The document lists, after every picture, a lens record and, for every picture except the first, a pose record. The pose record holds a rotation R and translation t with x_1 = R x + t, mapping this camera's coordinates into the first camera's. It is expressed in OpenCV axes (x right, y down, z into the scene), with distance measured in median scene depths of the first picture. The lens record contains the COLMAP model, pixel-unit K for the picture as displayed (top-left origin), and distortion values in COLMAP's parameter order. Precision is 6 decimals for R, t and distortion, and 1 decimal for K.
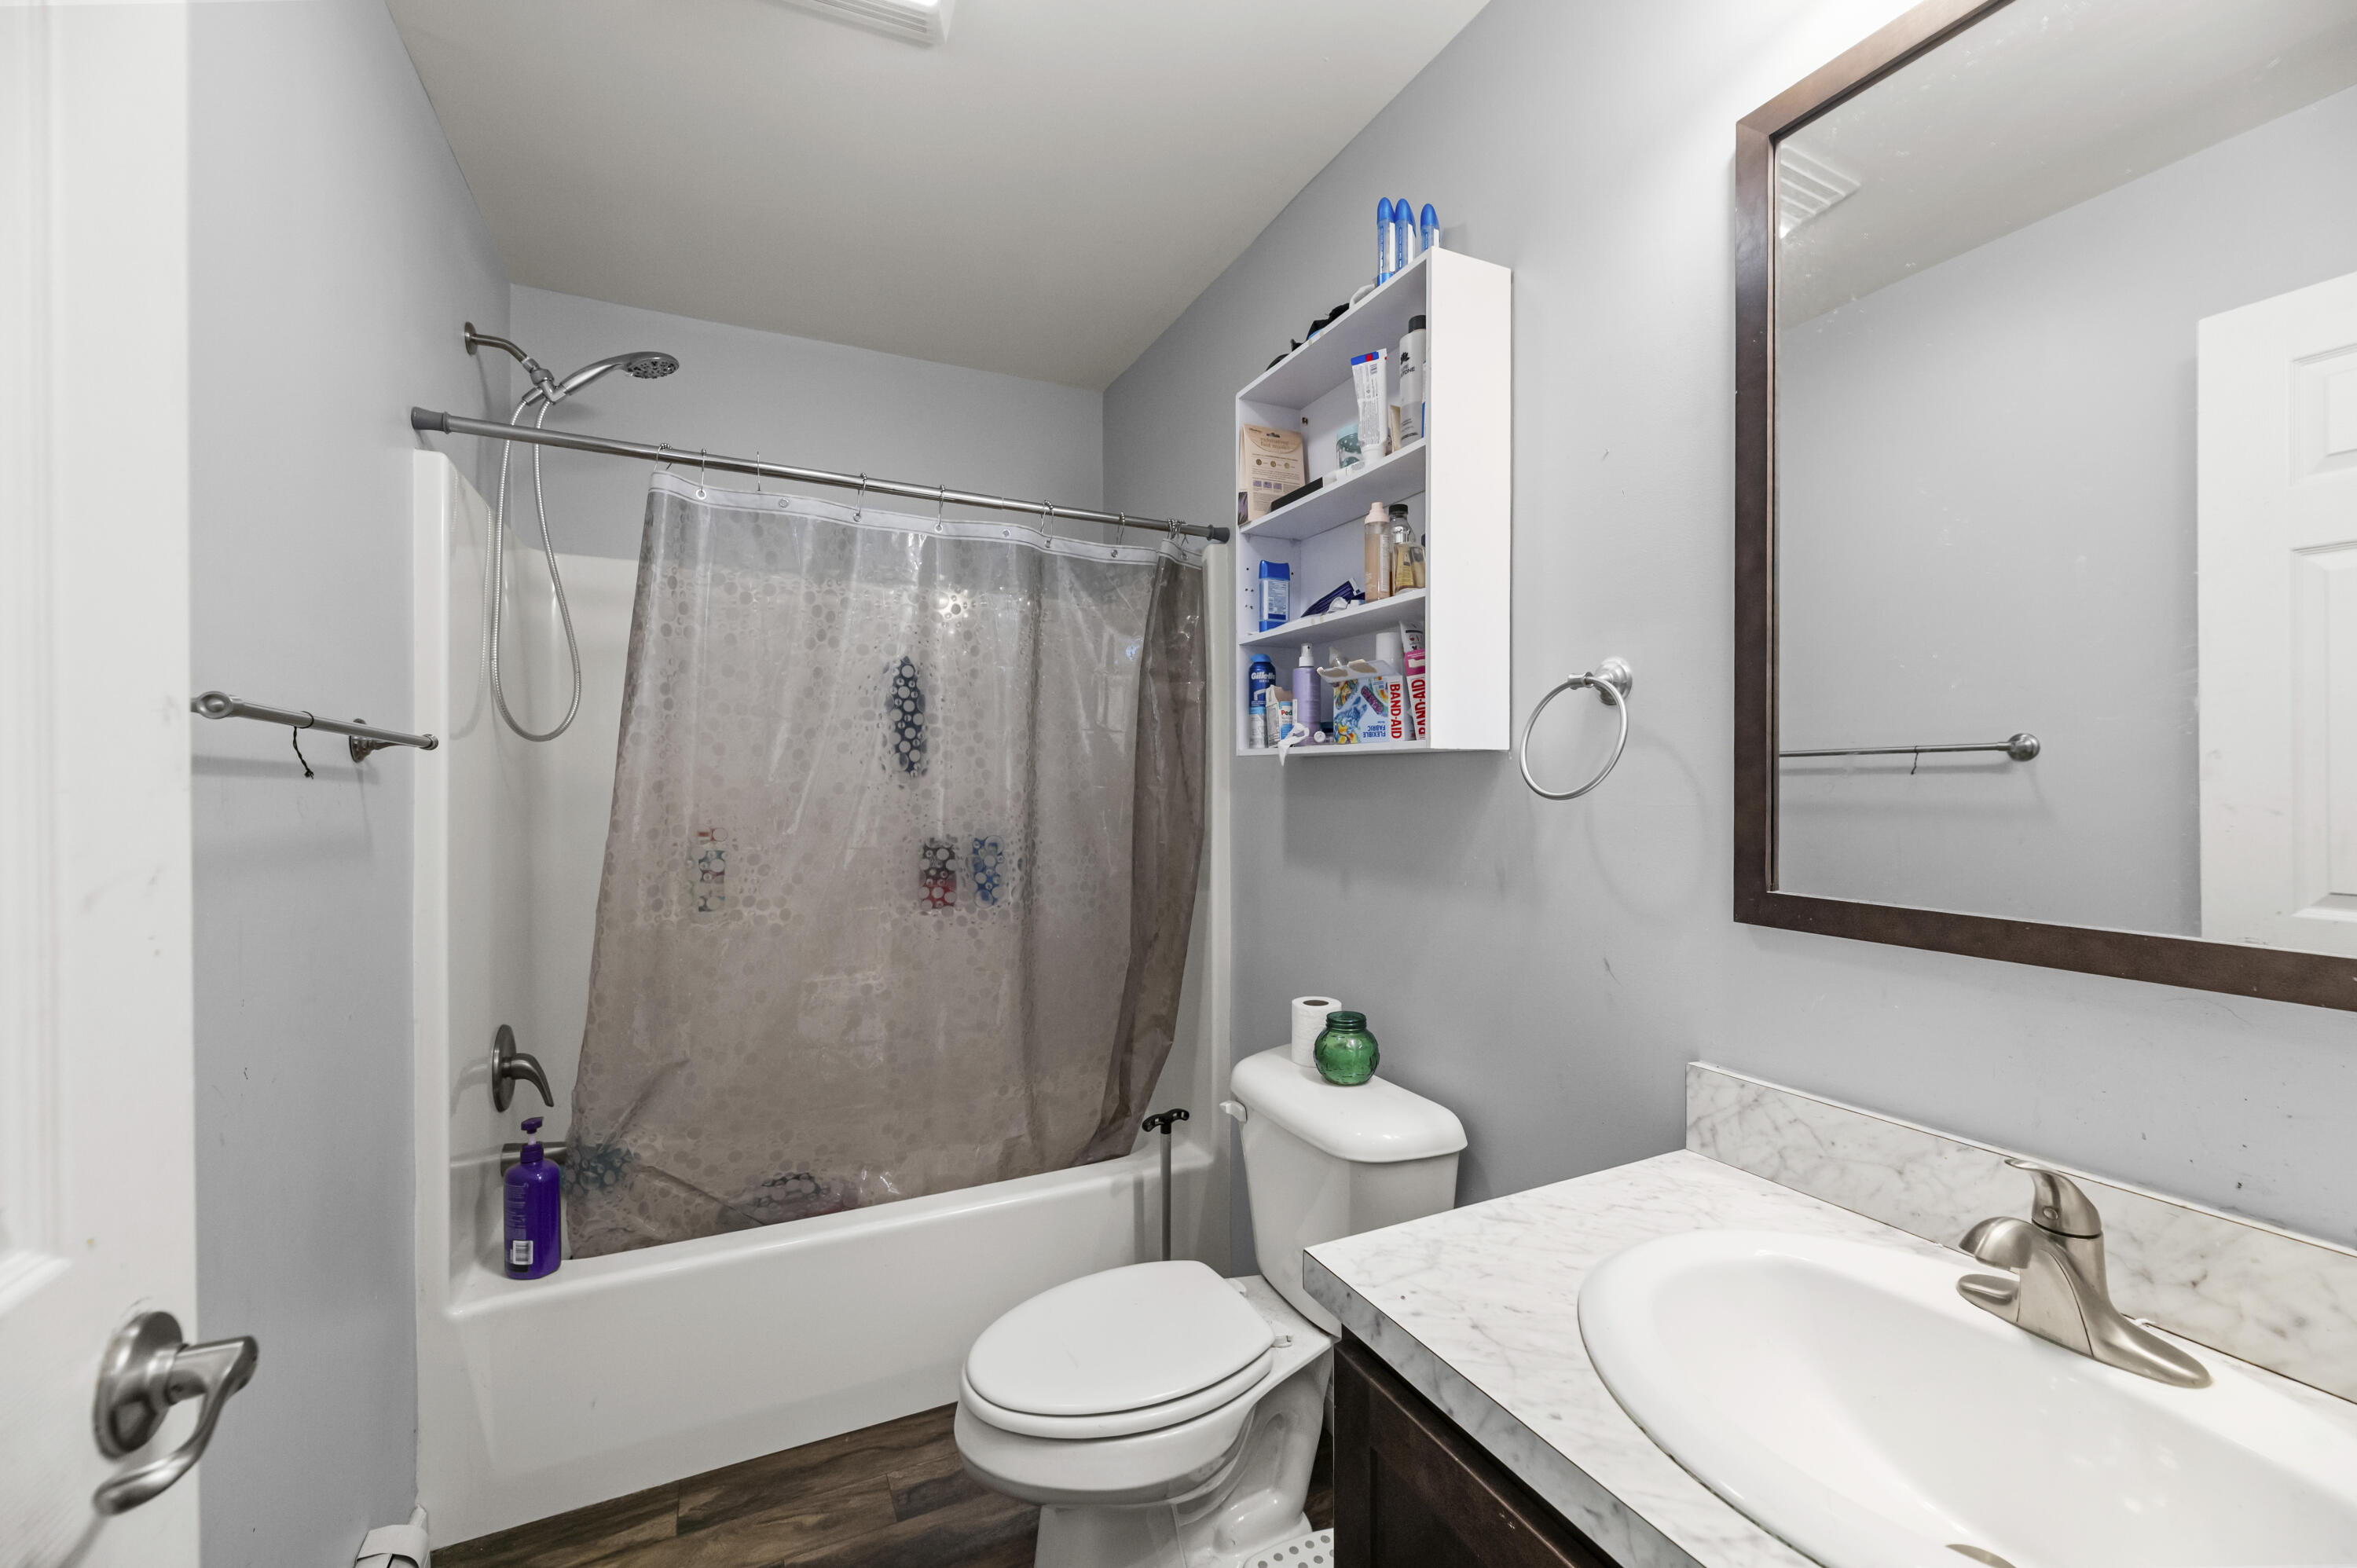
lens RADIAL K [[952.6, 0, 1192.0], [0, 952.6, 785.5], [0, 0, 1]] dist [0.003760, -0.000599]
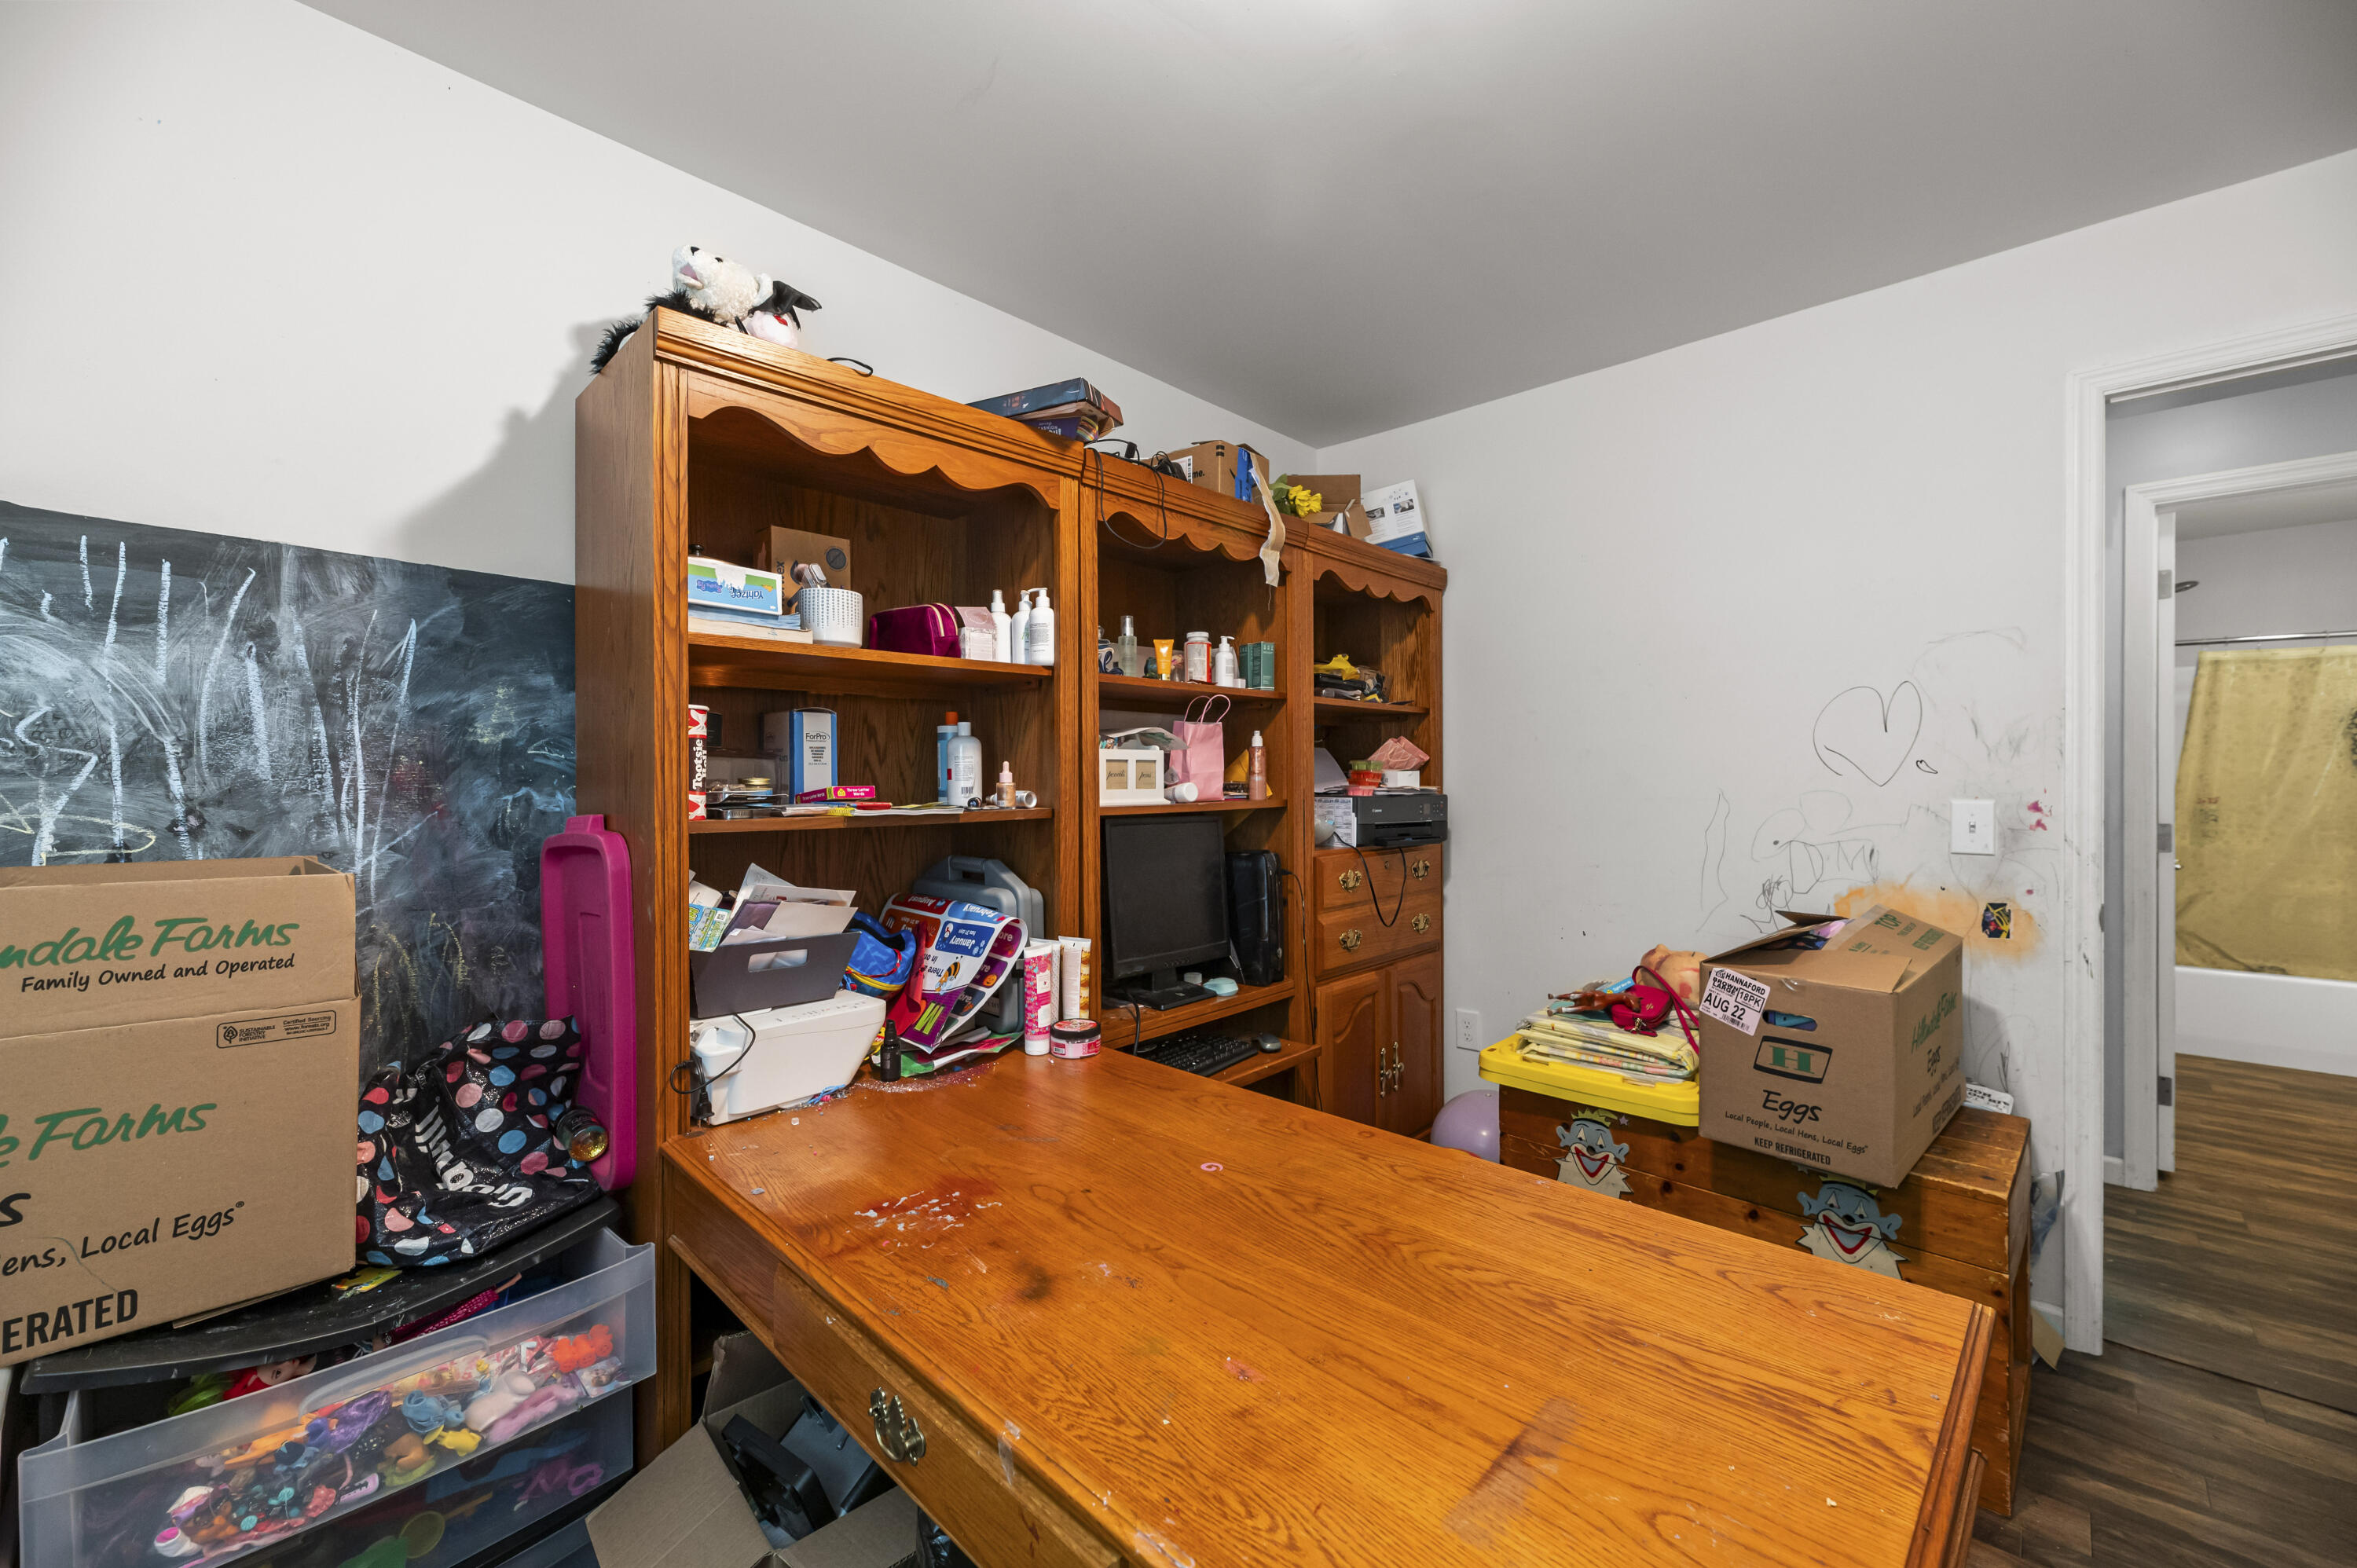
lens RADIAL K [[952.6, 0, 1176.7], [0, 952.6, 787.6], [0, 0, 1]] dist [0.003760, -0.000599]
pose [[0.317116, 0.013731, -0.948287, 0.899873], [-0.000259, 0.999896, 0.014392, -0.004451], [0.948387, -0.004318, 0.317087, -2.185114]]
